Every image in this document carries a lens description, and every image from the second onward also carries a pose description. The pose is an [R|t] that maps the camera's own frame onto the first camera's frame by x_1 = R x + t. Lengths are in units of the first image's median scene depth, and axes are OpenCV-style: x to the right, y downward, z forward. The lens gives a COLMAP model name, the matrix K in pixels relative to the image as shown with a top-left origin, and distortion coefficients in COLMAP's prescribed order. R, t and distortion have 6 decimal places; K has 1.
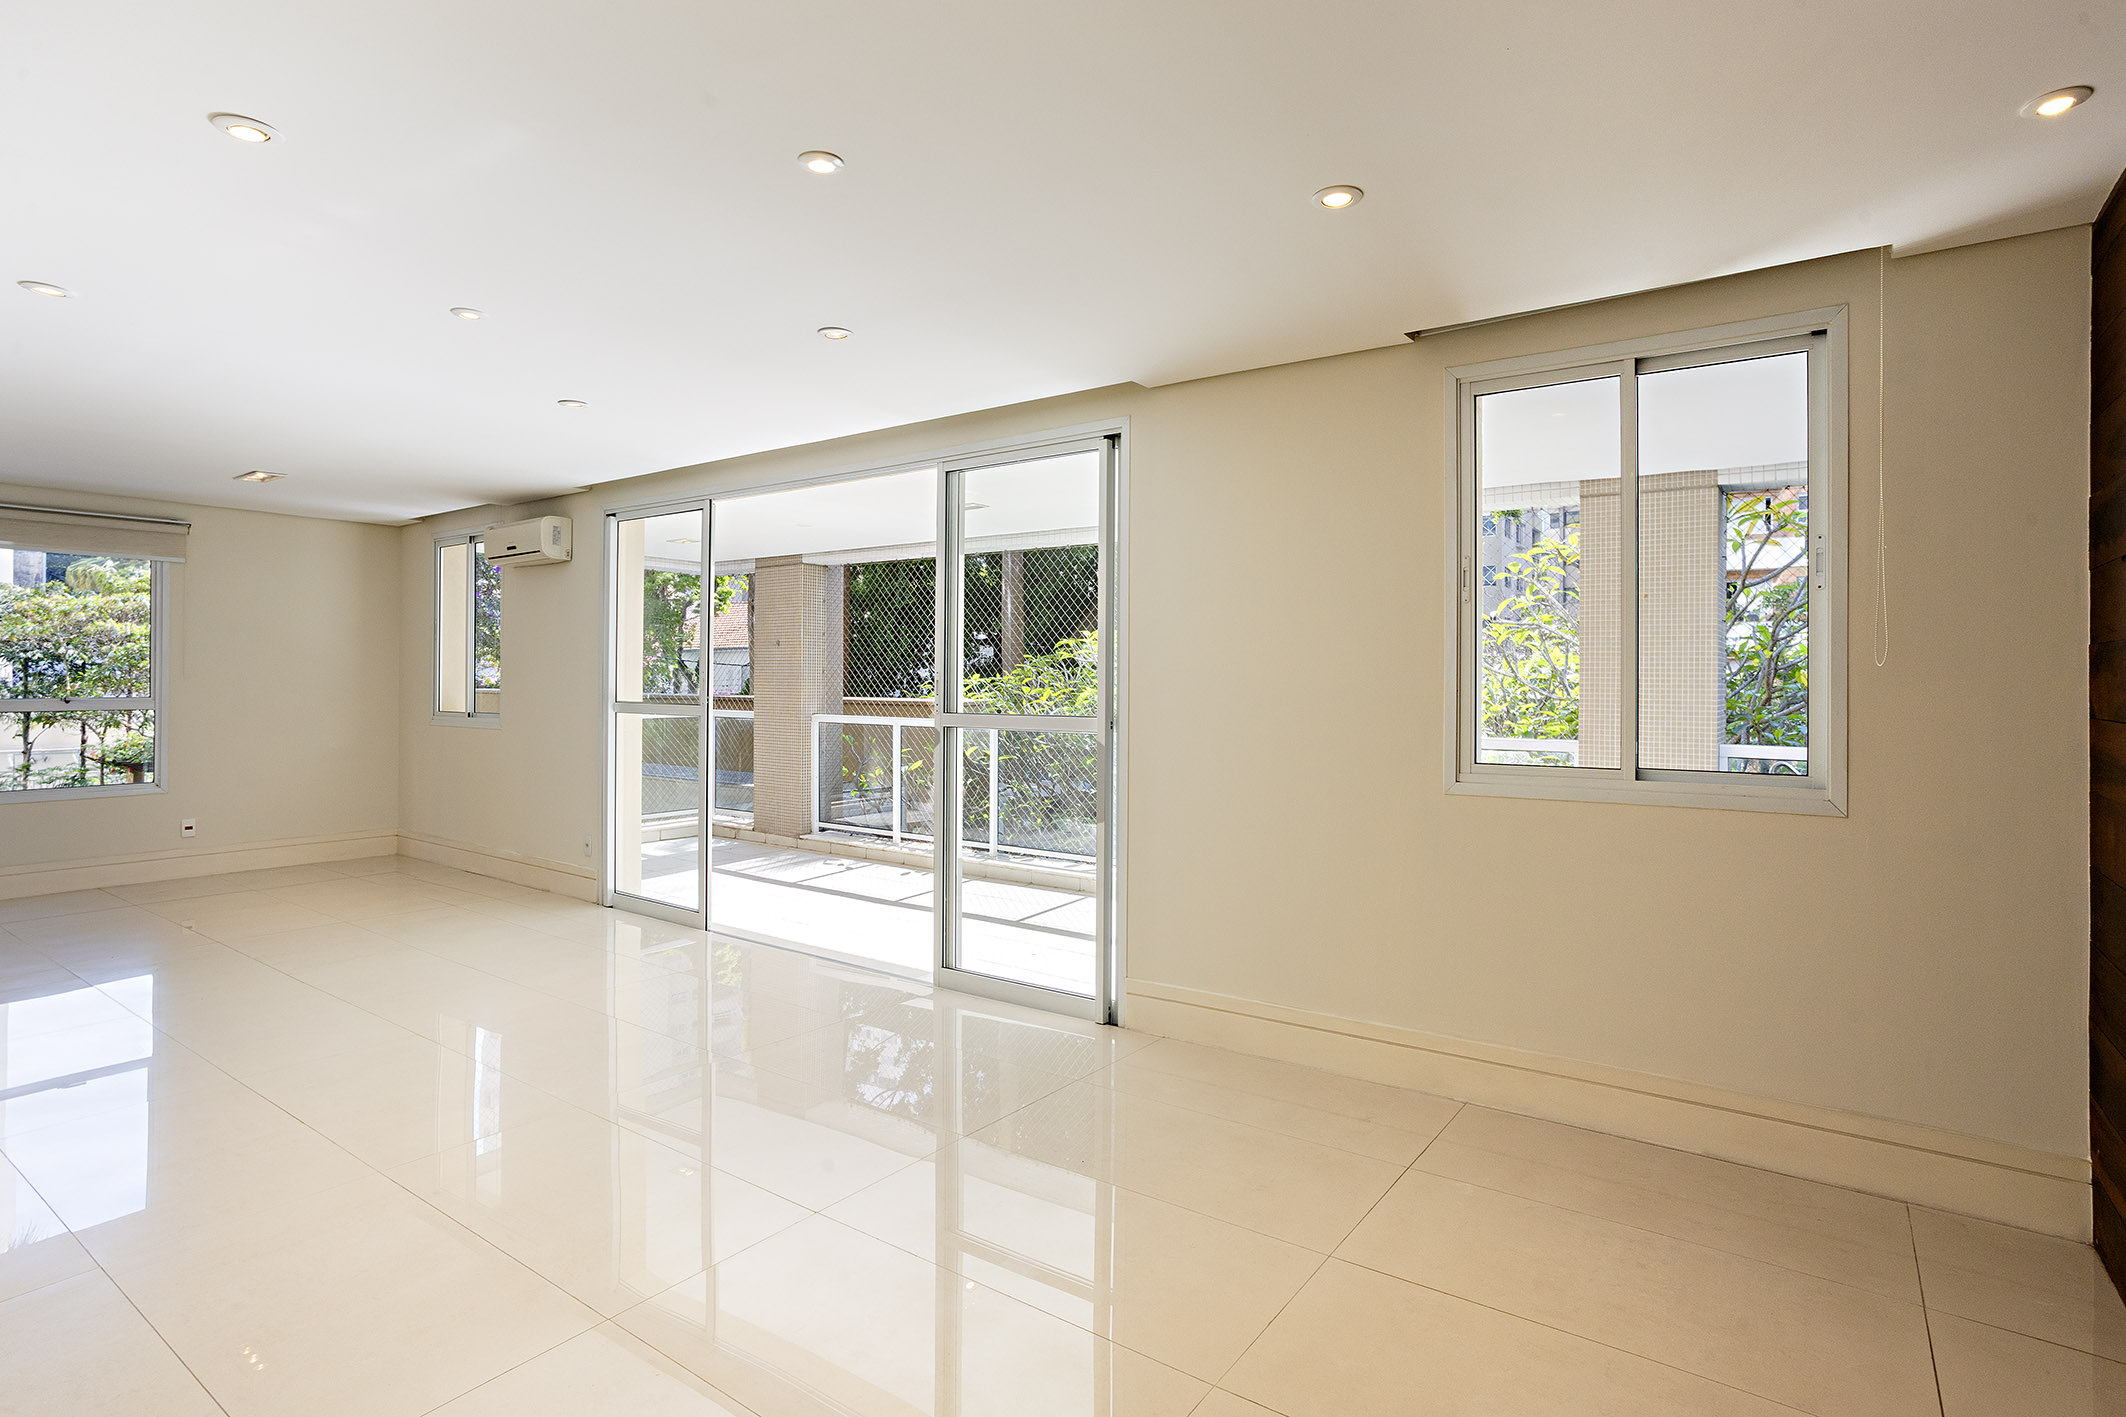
lens RADIAL K [[1062.5, 0, 1100.5], [0, 1062.5, 664.8], [0, 0, 1]] dist [-0.100005, 0.060198]
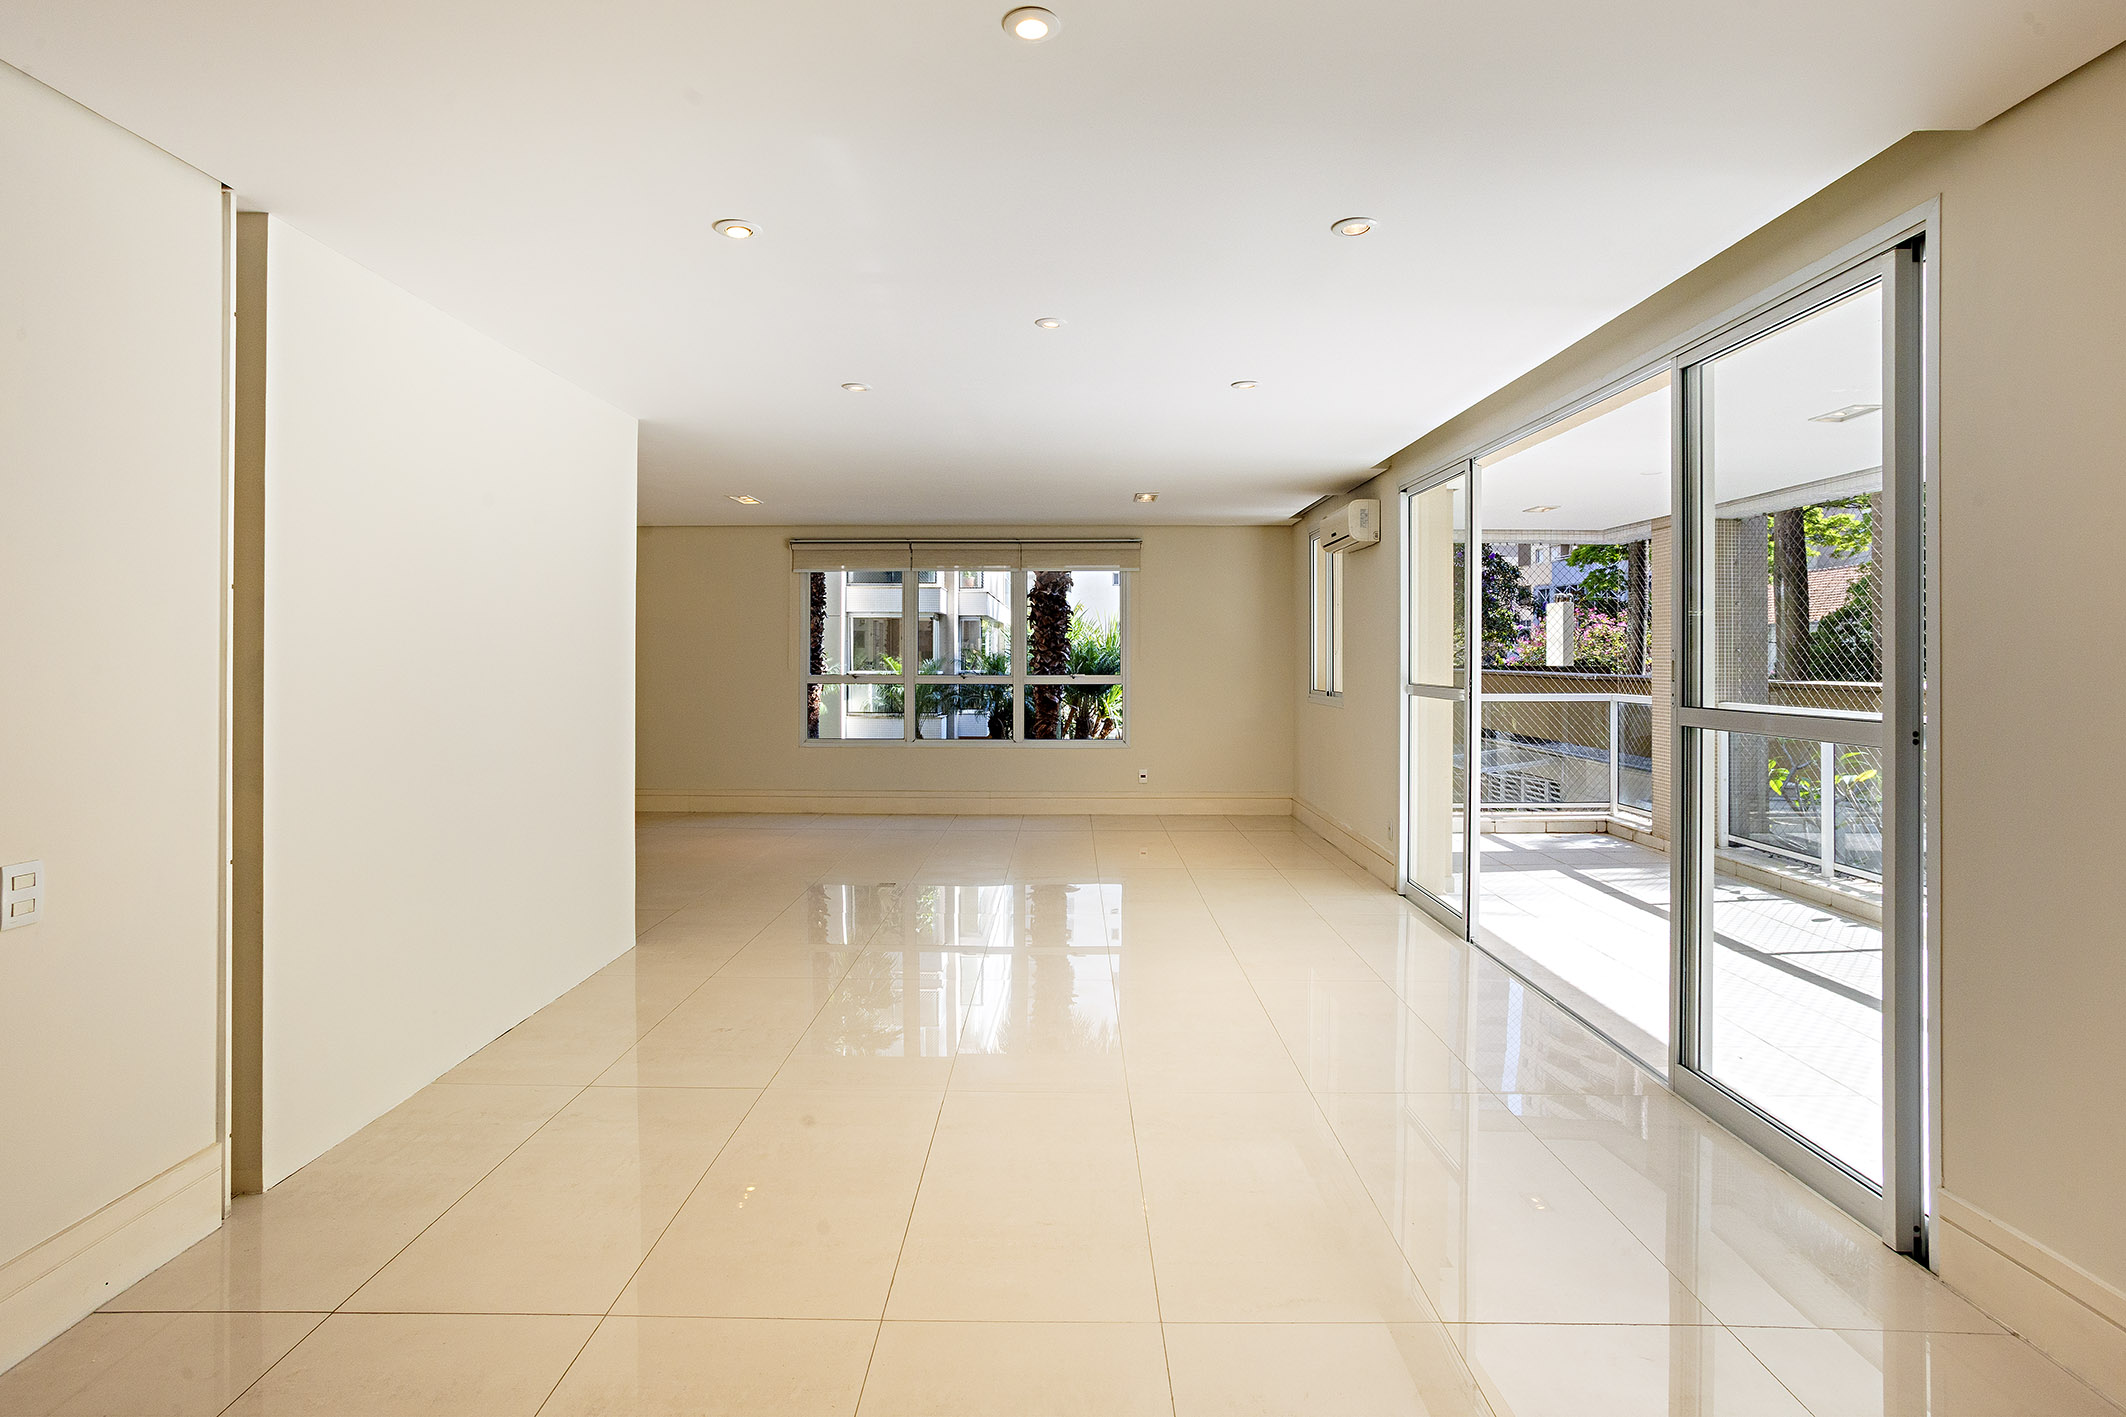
lens RADIAL K [[1028.8, 0, 1052.6], [0, 1028.8, 650.9], [0, 0, 1]] dist [-0.036377, 0.020867]
pose [[0.560305, -0.009273, -0.828234, 0.133061], [0.014150, 0.999899, -0.001622, 0.002068], [0.828165, -0.010810, 0.560380, 0.191253]]
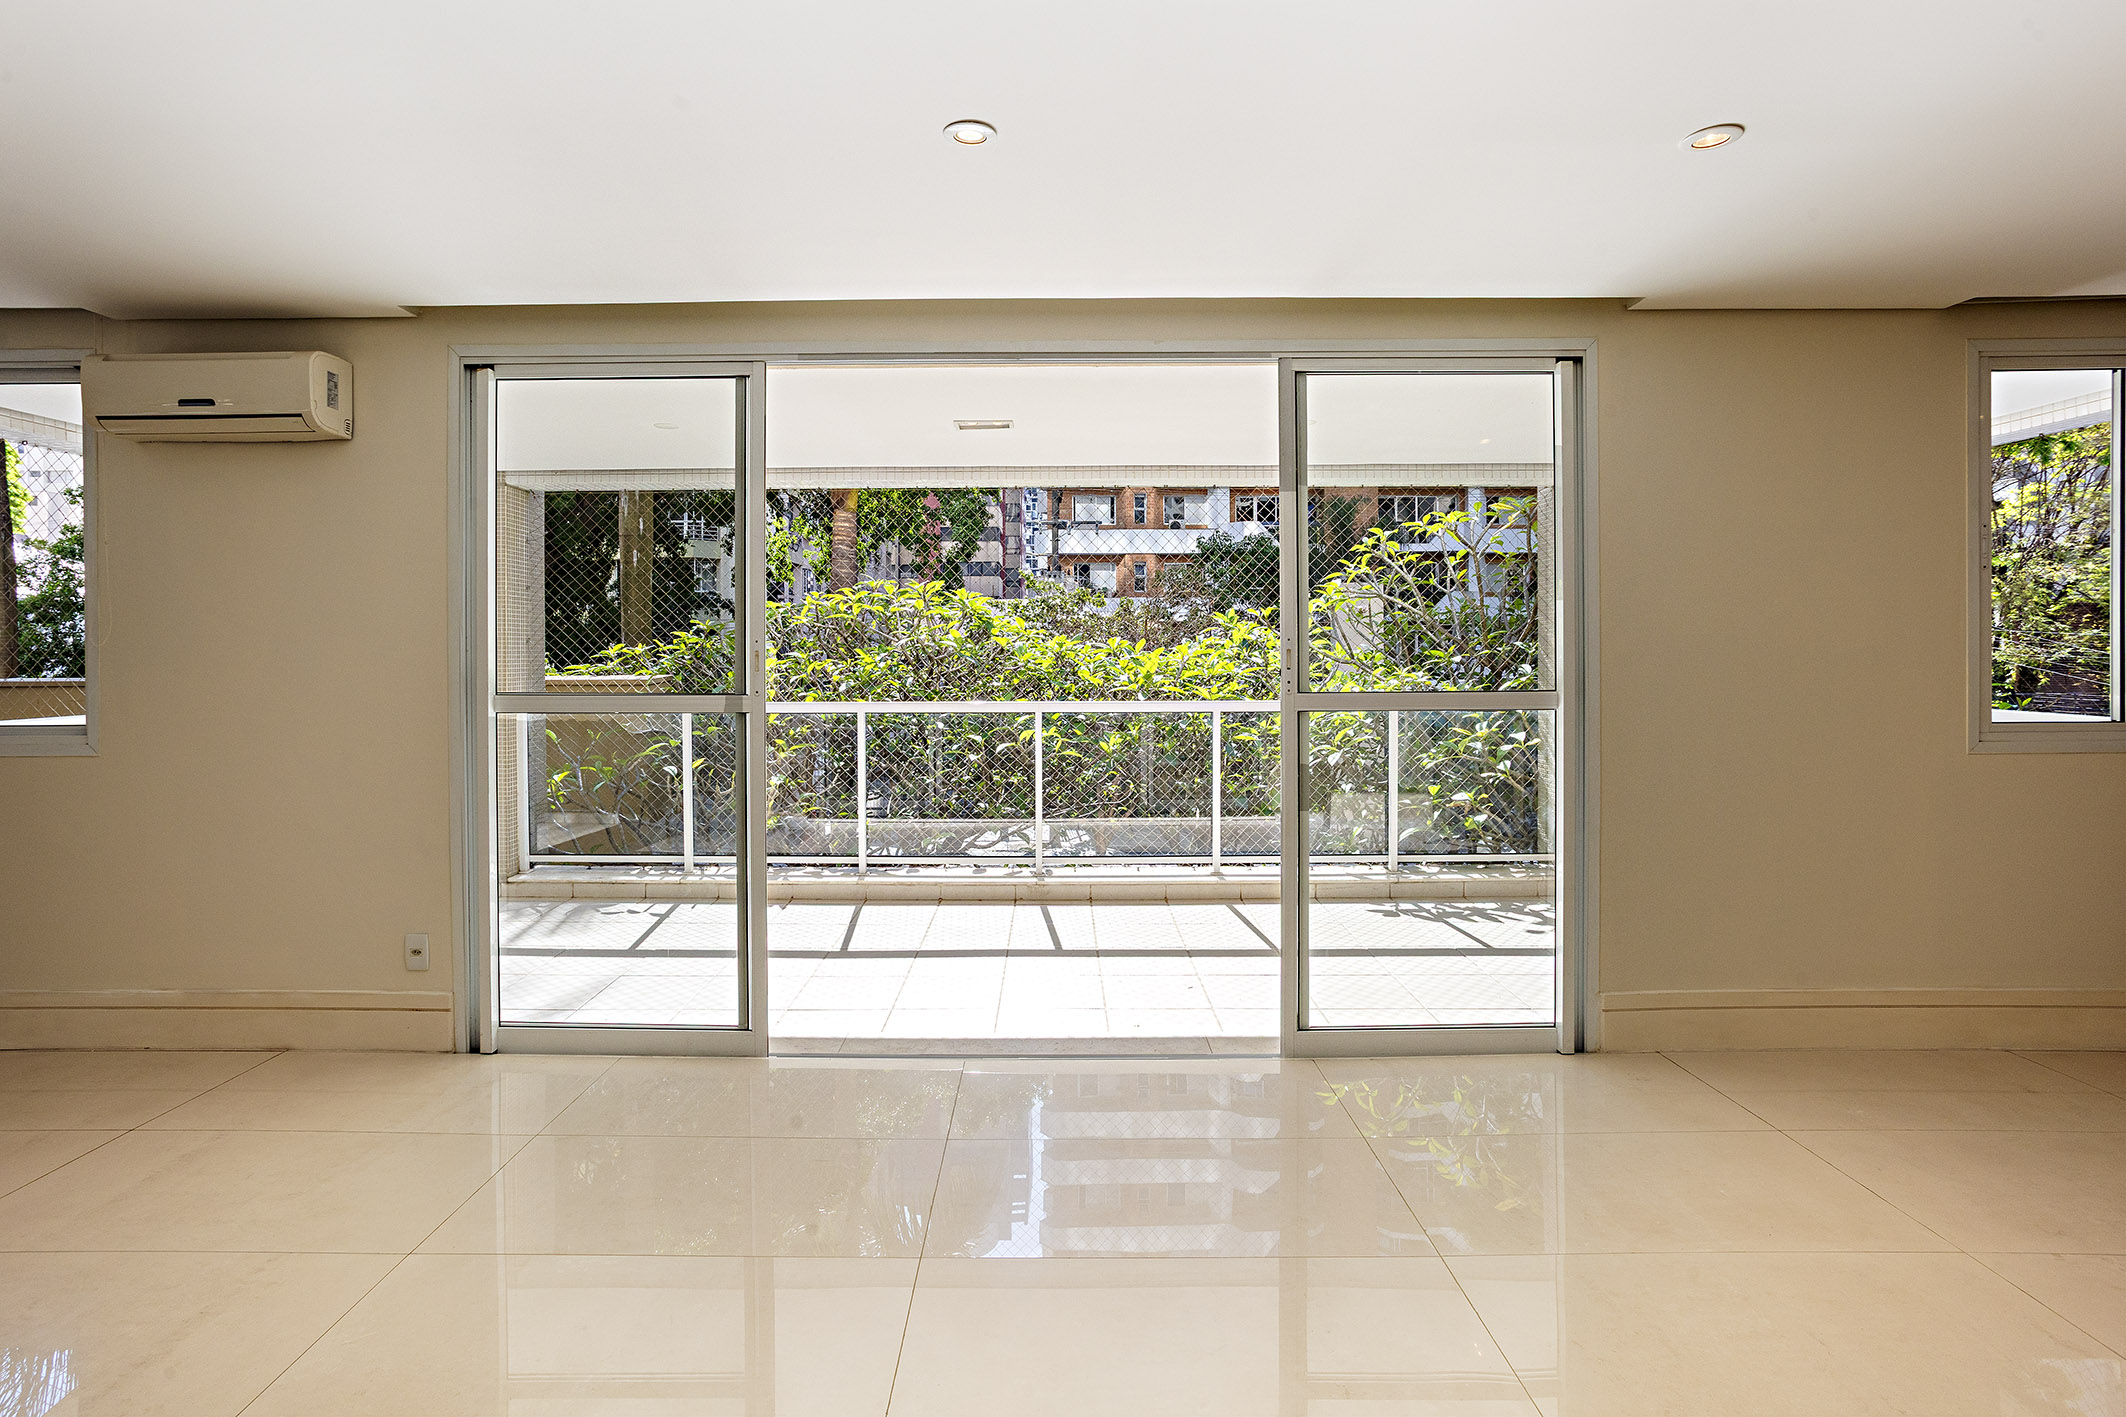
lens RADIAL K [[1028.8, 0, 1052.6], [0, 1028.8, 650.9], [0, 0, 1]] dist [-0.036377, 0.020867]
pose [[0.831639, -0.009603, 0.555233, -0.515837], [0.000095, 0.999853, 0.017151, 0.002227], [-0.555316, -0.014211, 0.831518, 0.355647]]
